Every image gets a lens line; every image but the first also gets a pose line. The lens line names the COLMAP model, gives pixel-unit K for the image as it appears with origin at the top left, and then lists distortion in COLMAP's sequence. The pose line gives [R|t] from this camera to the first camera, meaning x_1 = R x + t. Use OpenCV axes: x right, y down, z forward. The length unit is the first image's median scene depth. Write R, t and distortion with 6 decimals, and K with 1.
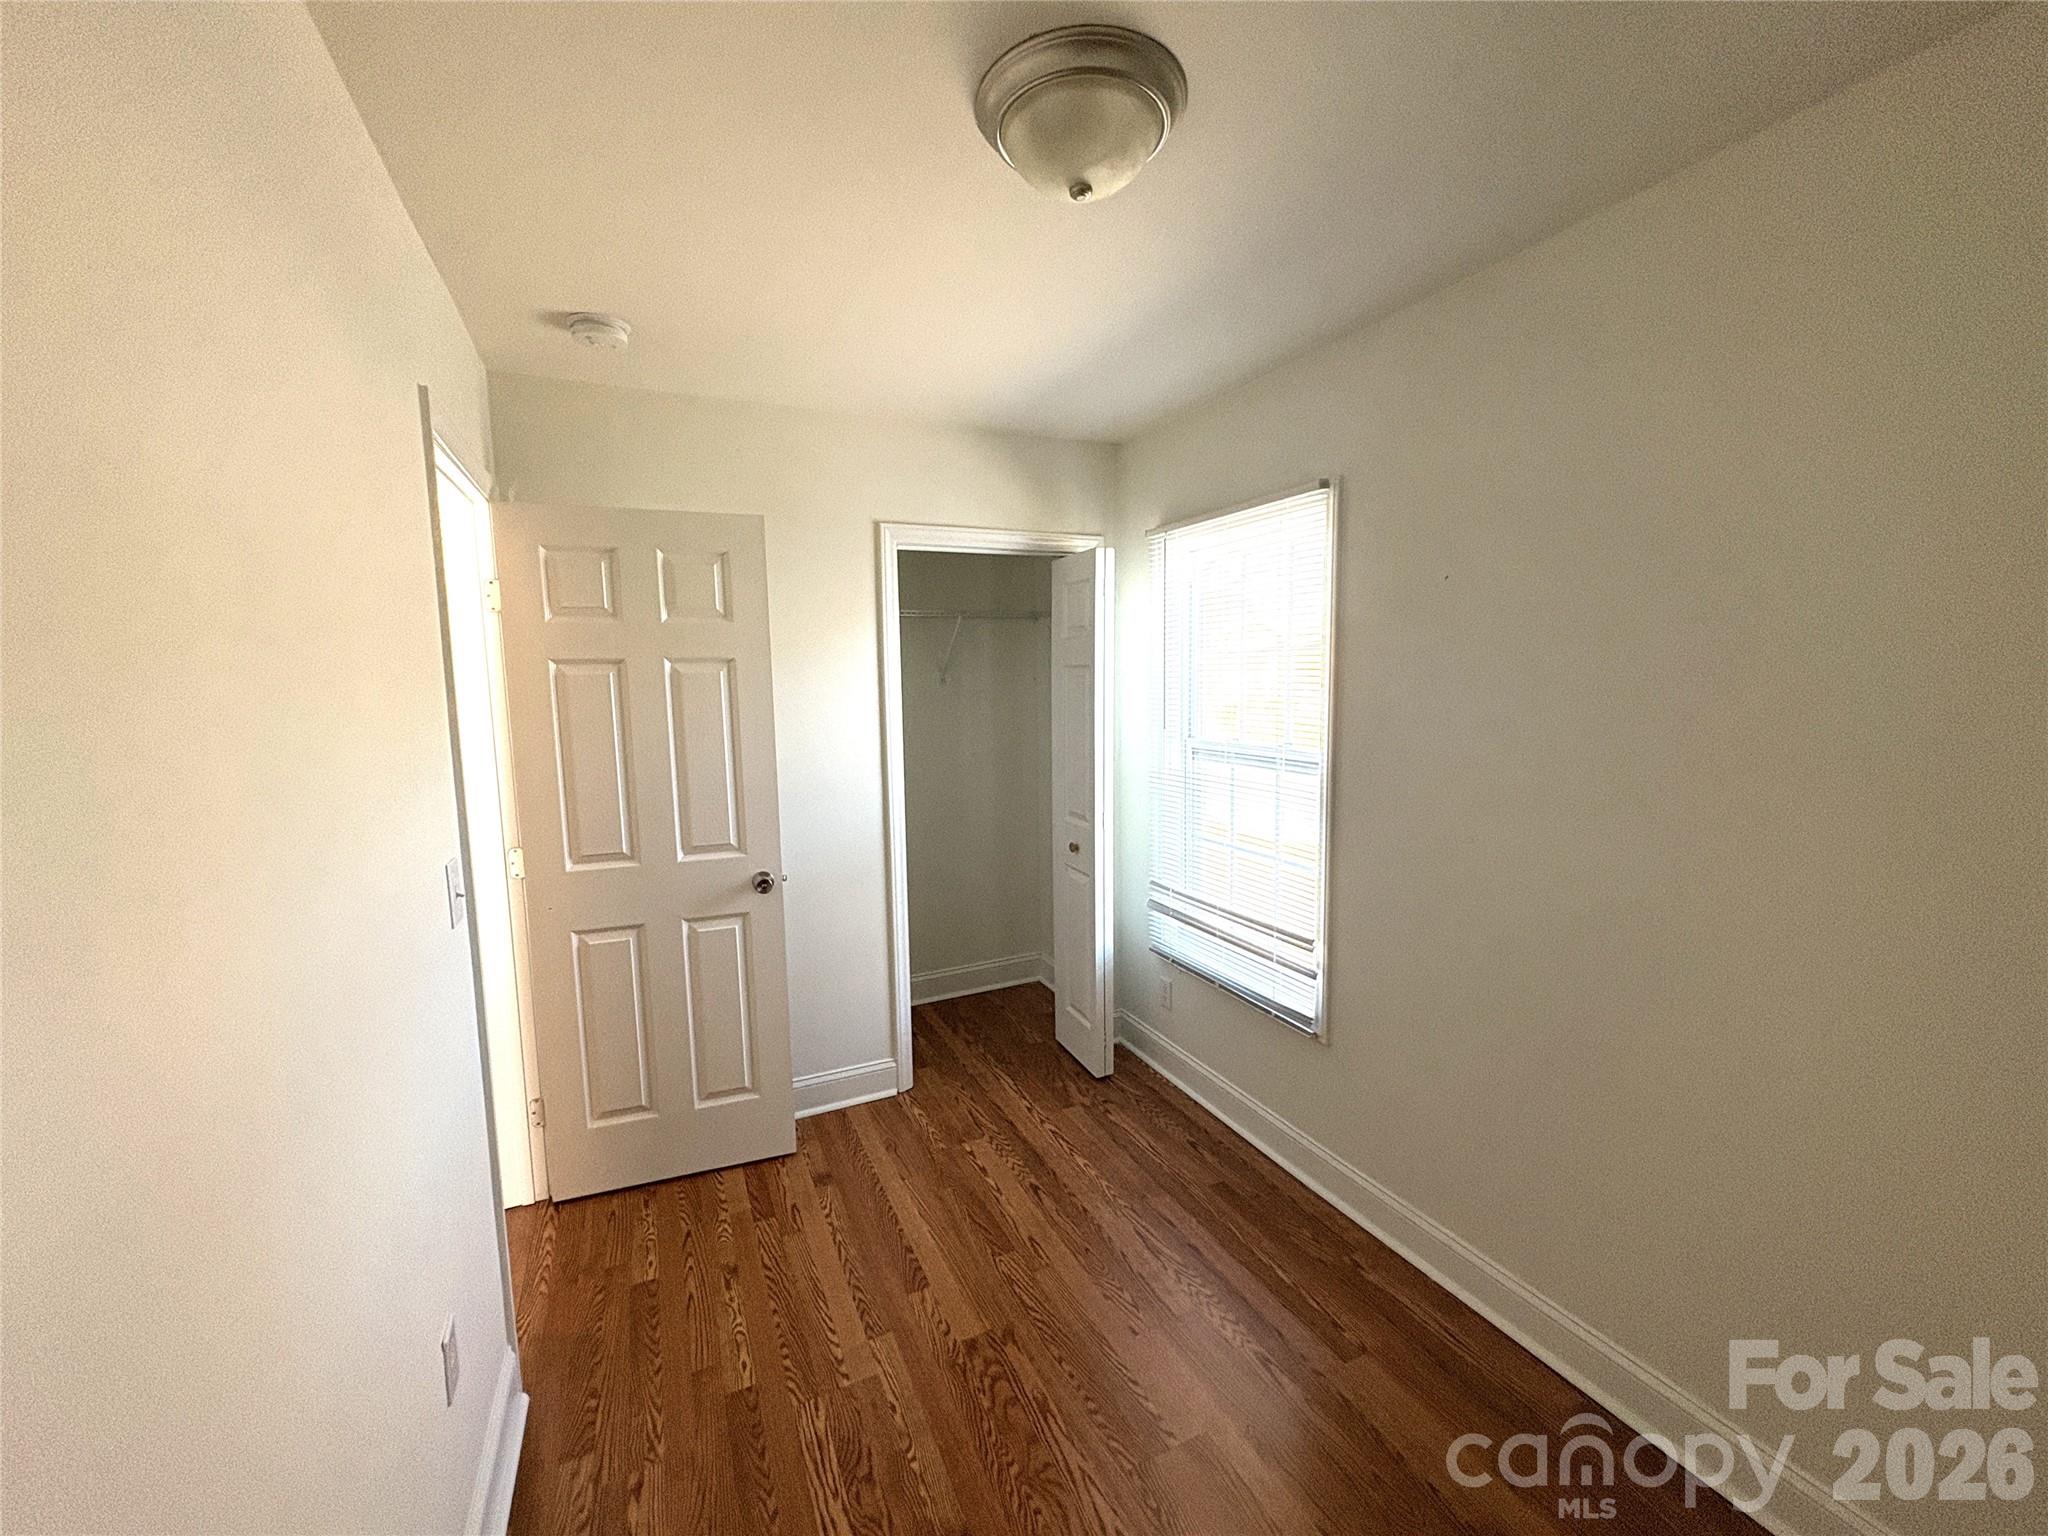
lens RADIAL K [[821.6, 0, 1020.2], [0, 821.6, 772.1], [0, 0, 1]] dist [-0.001389, -0.000128]
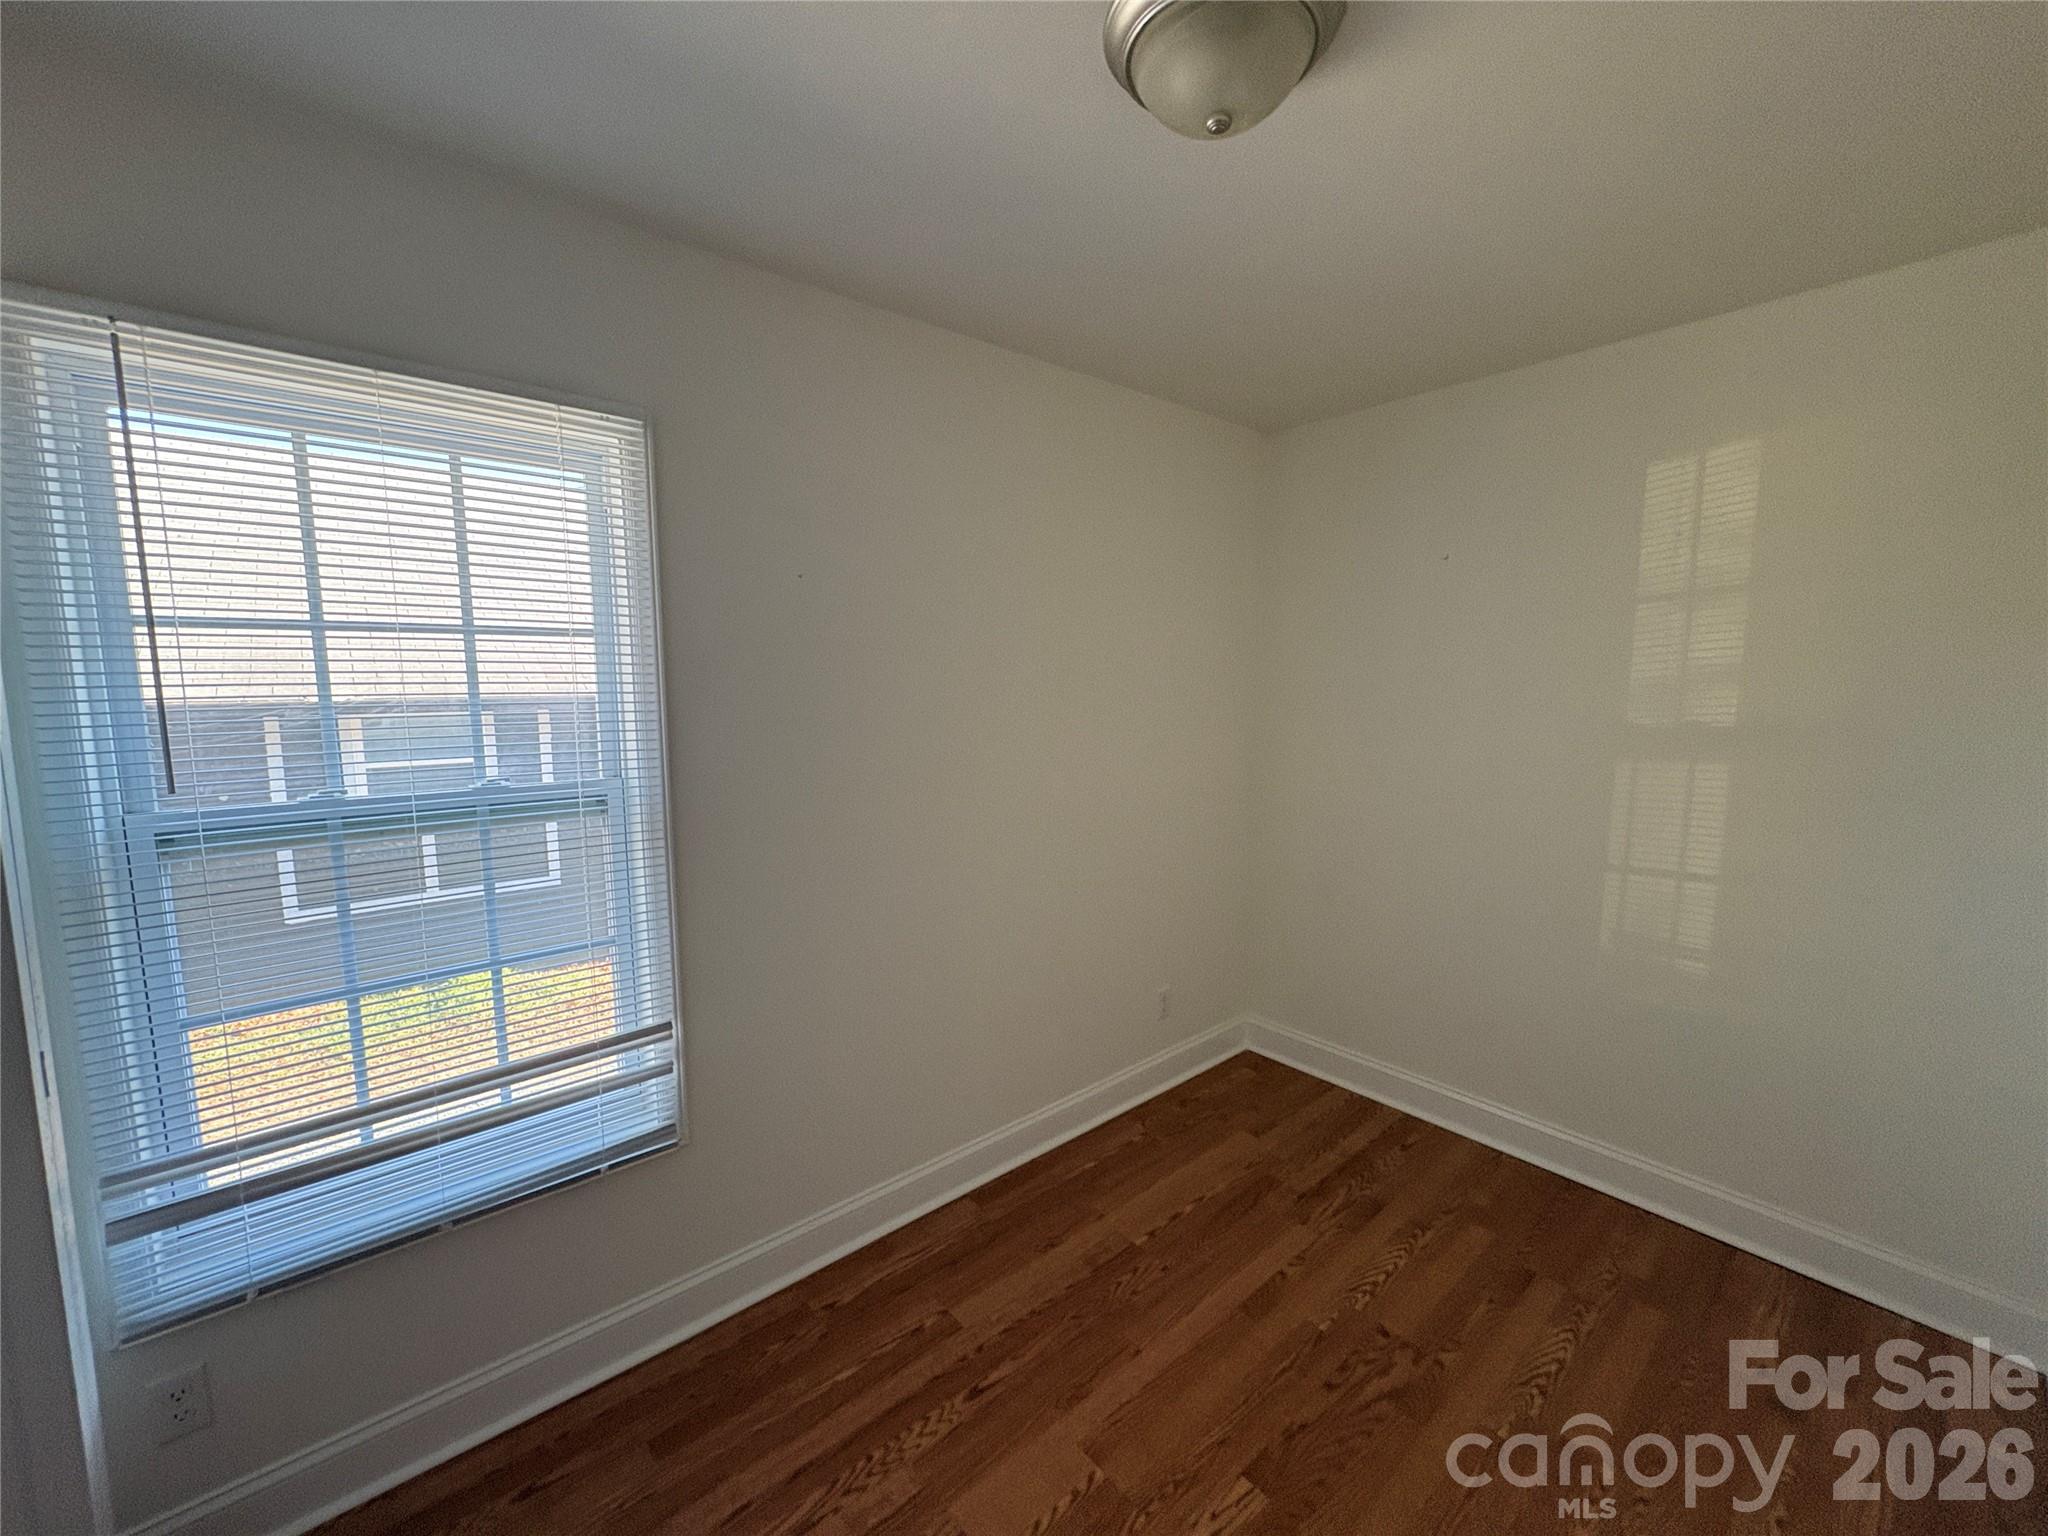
lens RADIAL K [[821.6, 0, 1020.4], [0, 821.6, 765.7], [0, 0, 1]] dist [-0.001389, -0.000128]
pose [[-0.283226, -0.081432, 0.955590, -0.453941], [0.118871, 0.985725, 0.119232, -0.083215], [-0.951658, 0.147361, -0.269503, 0.883215]]
